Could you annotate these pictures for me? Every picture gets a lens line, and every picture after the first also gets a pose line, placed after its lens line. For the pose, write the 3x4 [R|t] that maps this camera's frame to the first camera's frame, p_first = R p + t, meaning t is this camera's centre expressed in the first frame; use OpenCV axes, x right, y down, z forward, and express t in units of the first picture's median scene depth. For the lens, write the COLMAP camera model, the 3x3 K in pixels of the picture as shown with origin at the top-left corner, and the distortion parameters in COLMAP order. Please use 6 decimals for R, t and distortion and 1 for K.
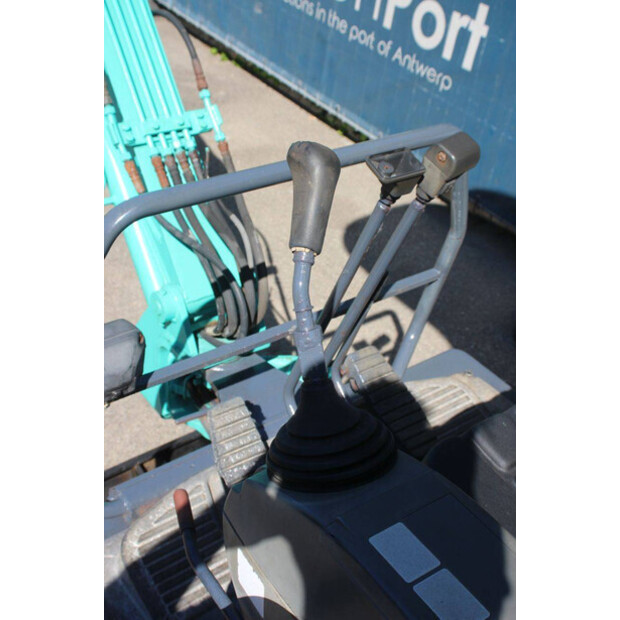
lens RADIAL K [[864.2, 0, 313.3], [0, 864.2, 307.7], [0, 0, 1]] dist [0.085172, 0.000000]
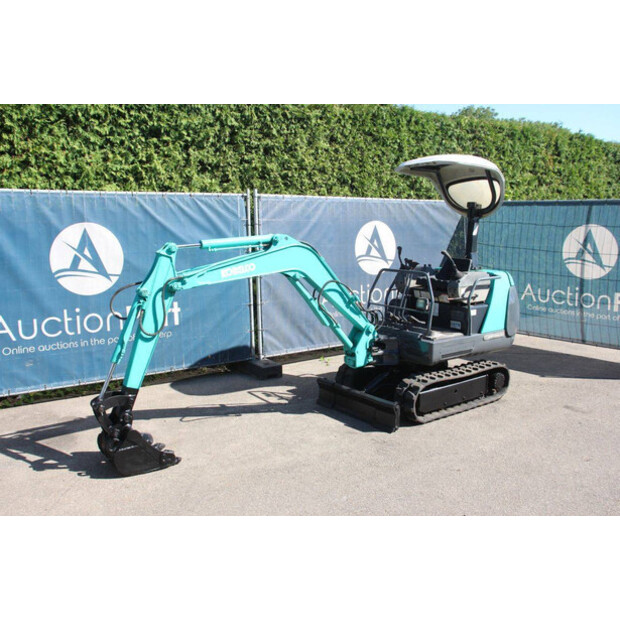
lens RADIAL K [[596.2, 0, 312.9], [0, 596.2, 306.3], [0, 0, 1]] dist [-0.076456, 0.000000]
pose [[0.015035, -0.254588, 0.966933, -1.563950], [0.579301, 0.790422, 0.199106, -0.439487], [-0.814975, 0.557152, 0.159367, 0.337252]]
